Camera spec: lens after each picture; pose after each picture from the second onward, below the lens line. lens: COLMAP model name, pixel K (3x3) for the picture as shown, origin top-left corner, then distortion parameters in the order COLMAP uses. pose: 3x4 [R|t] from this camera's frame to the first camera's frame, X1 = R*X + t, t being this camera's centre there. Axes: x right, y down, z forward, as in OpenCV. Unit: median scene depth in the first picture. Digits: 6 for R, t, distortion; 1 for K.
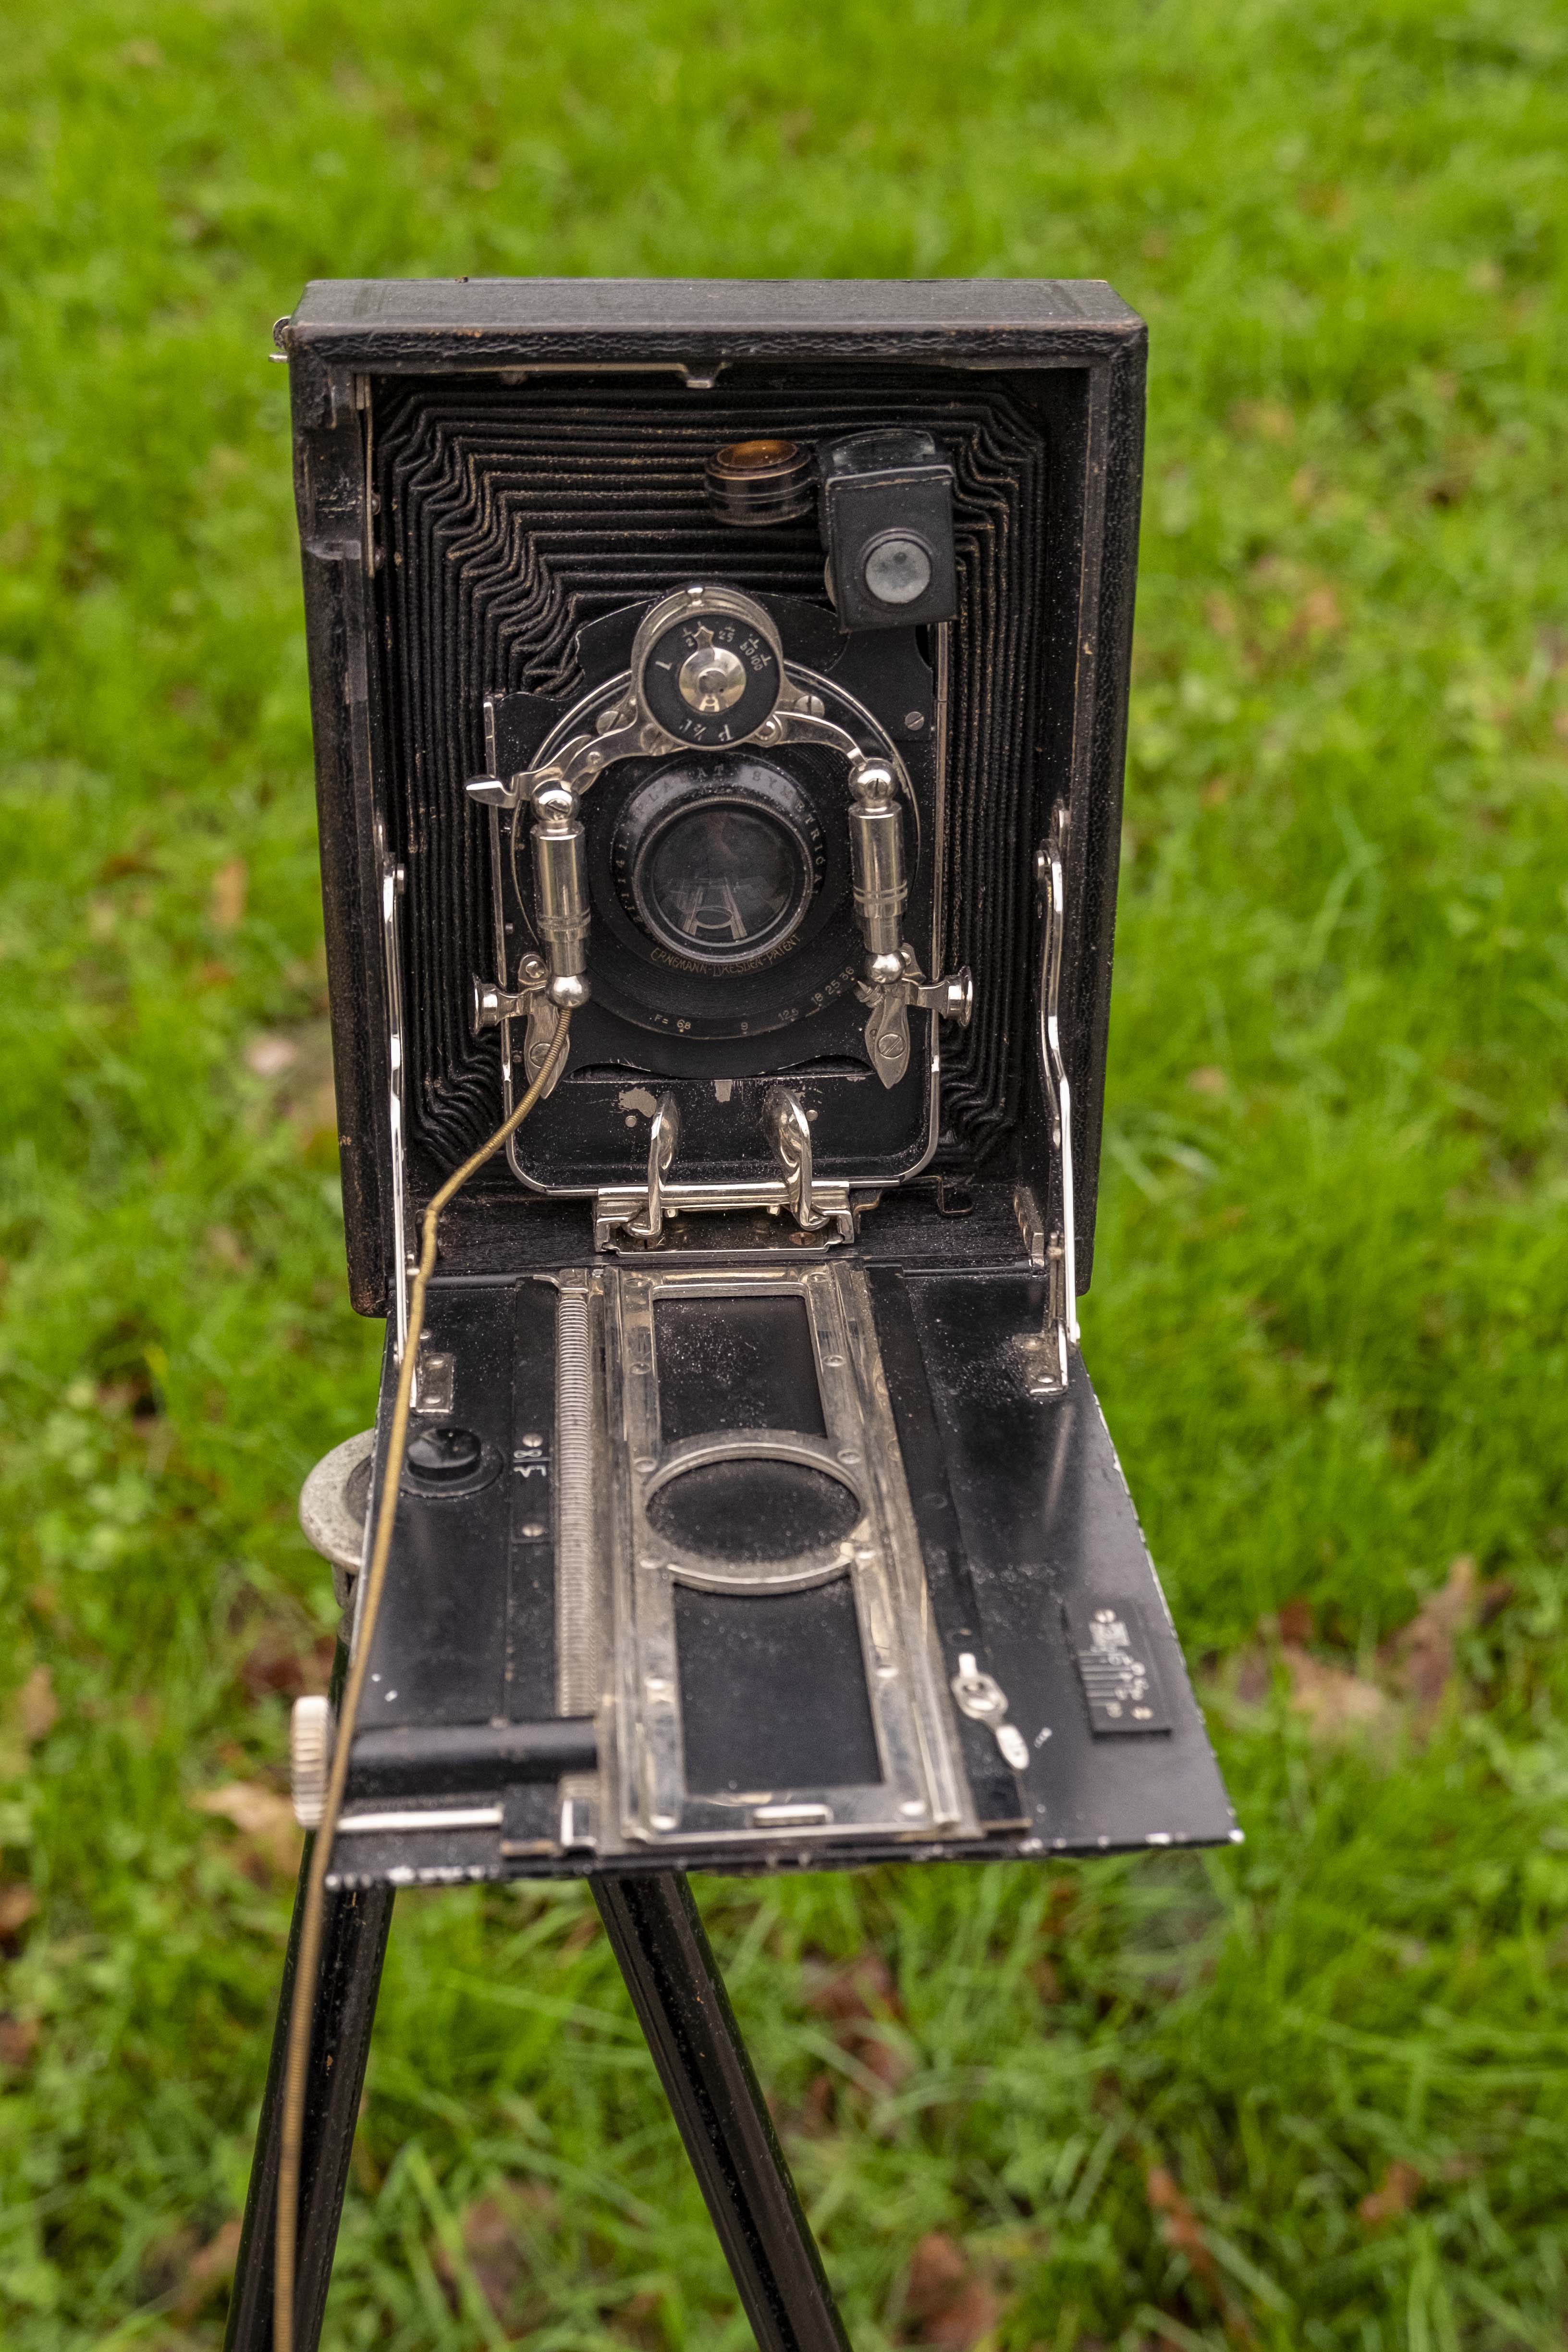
lens RADIAL K [[2861.4, 0, 784.0], [0, 2861.4, 1176.0], [0, 0, 1]] dist [0.000922, -0.014829]
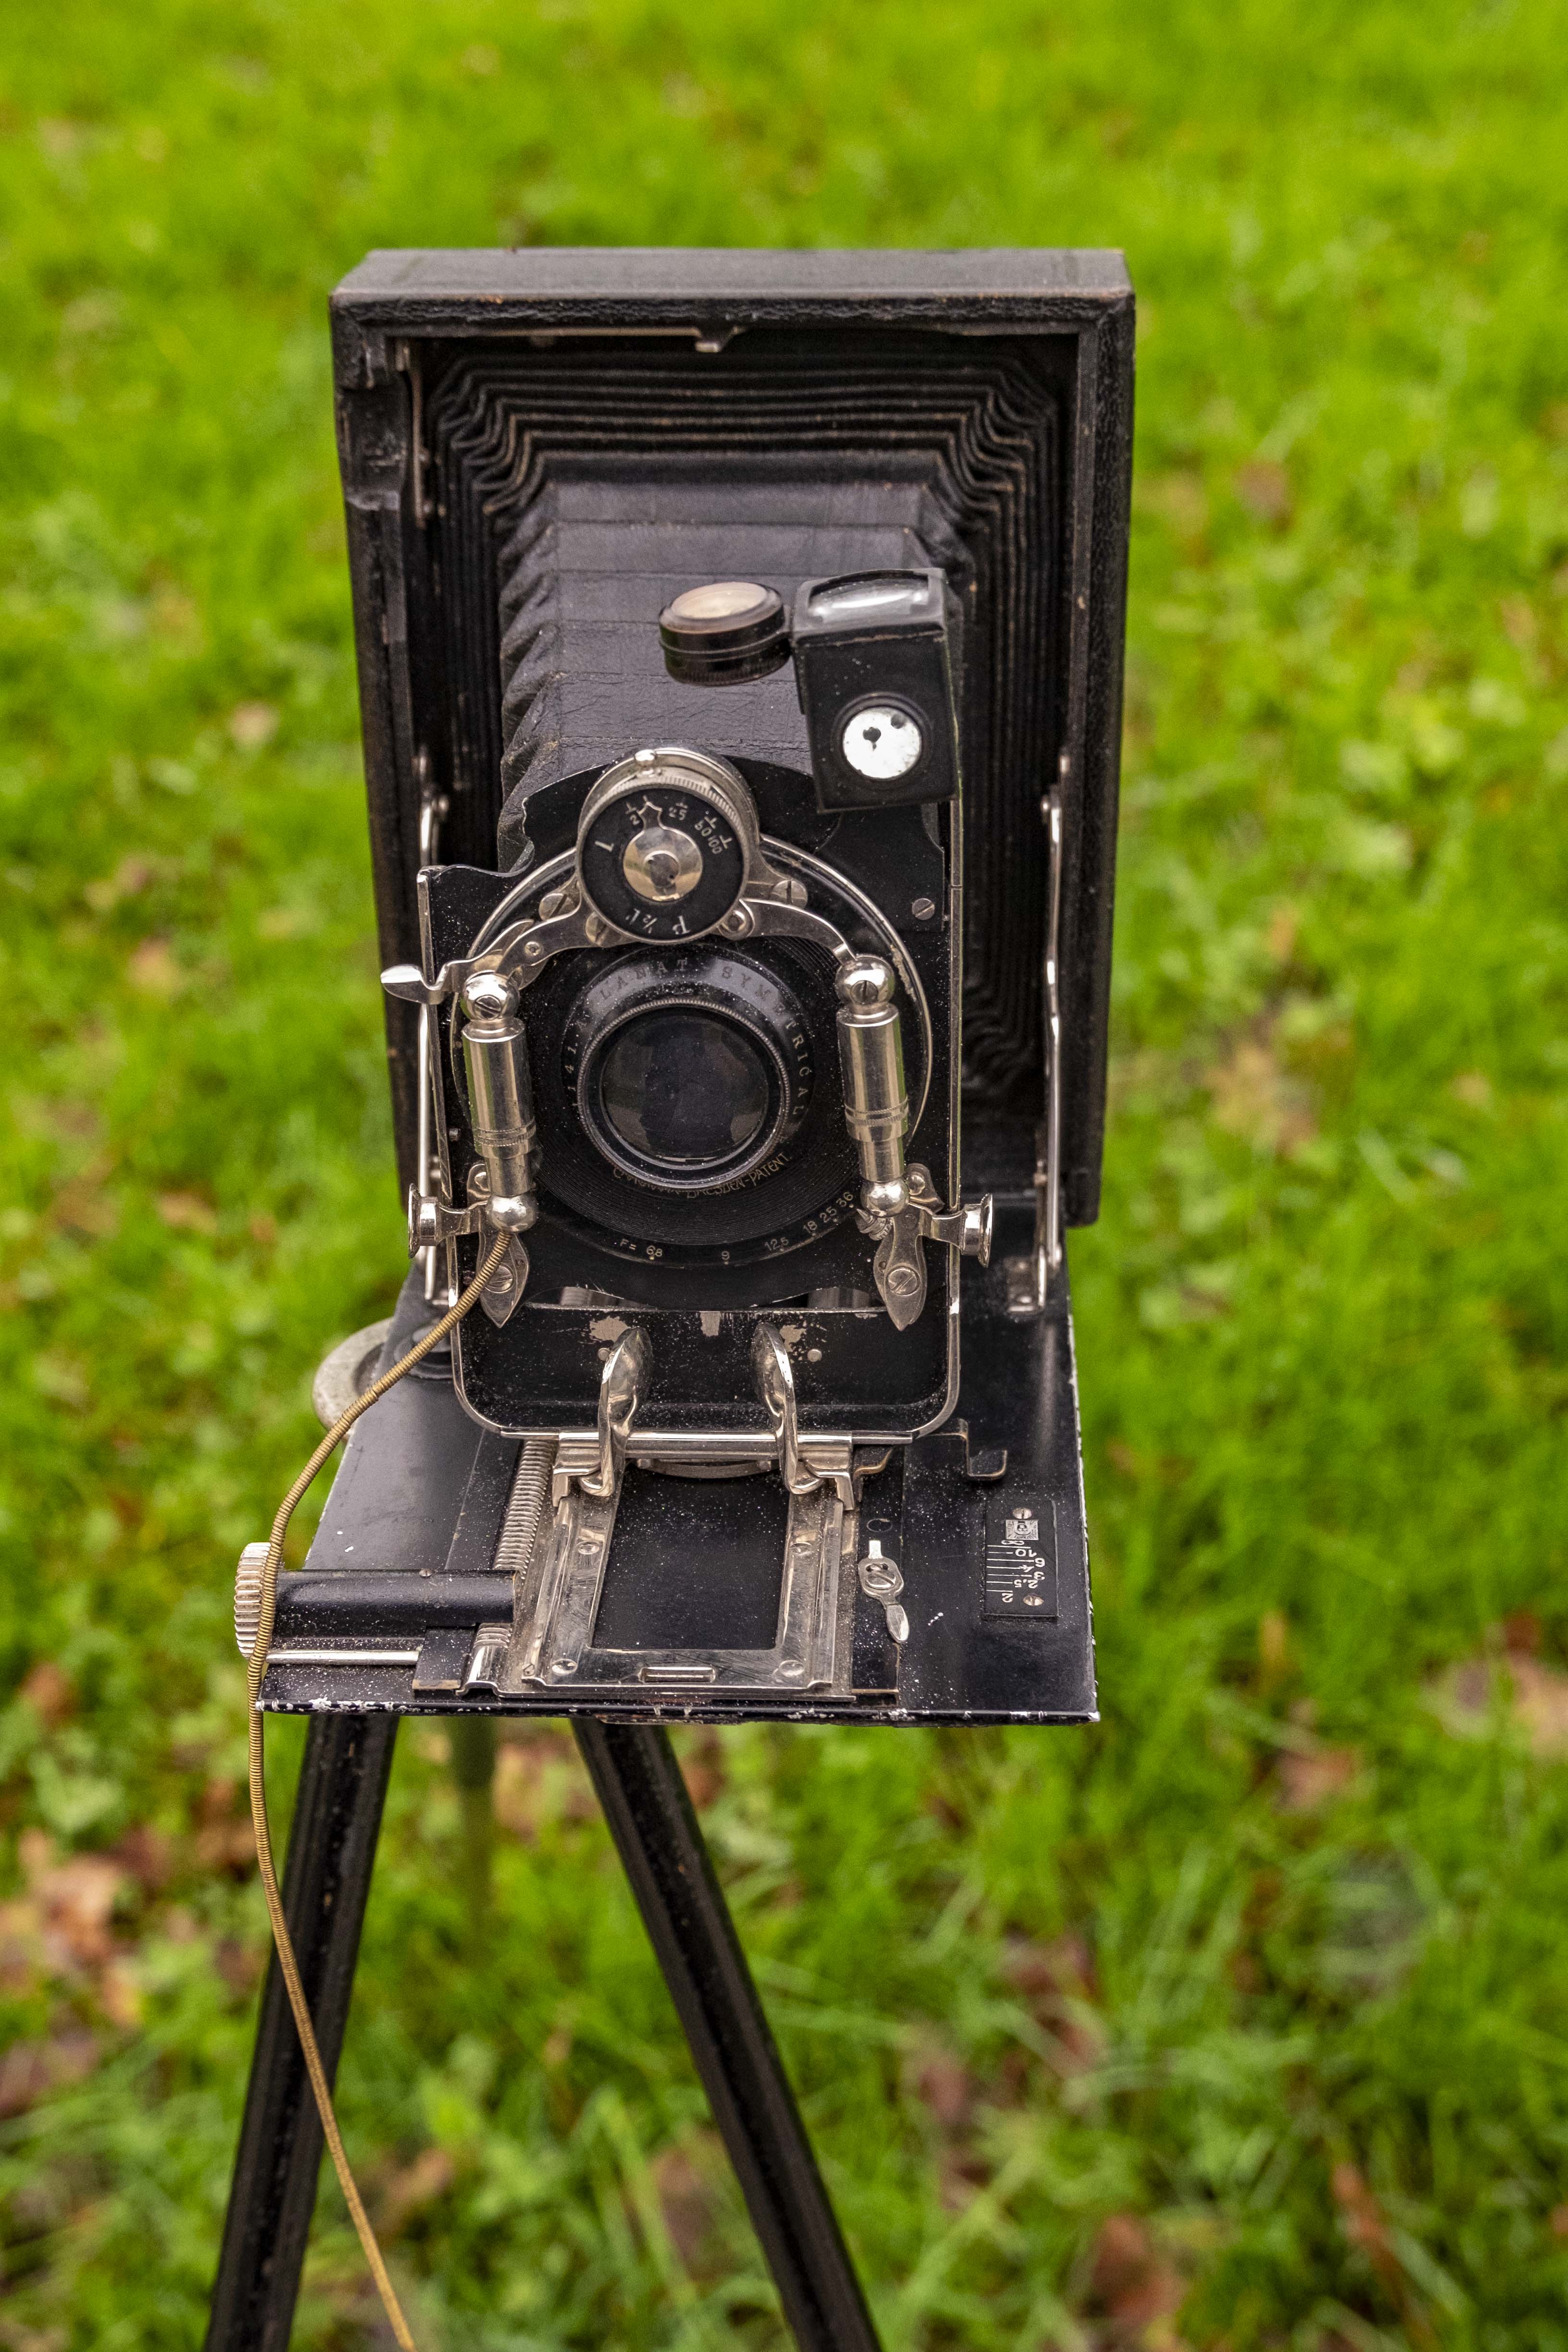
lens RADIAL K [[2861.4, 0, 784.0], [0, 2861.4, 1176.0], [0, 0, 1]] dist [0.000922, -0.014829]
pose [[0.993335, 0.034521, -0.109977, 0.111442], [-0.034710, 0.999397, 0.000188, 0.027499], [0.109917, 0.003631, 0.993934, -0.051124]]
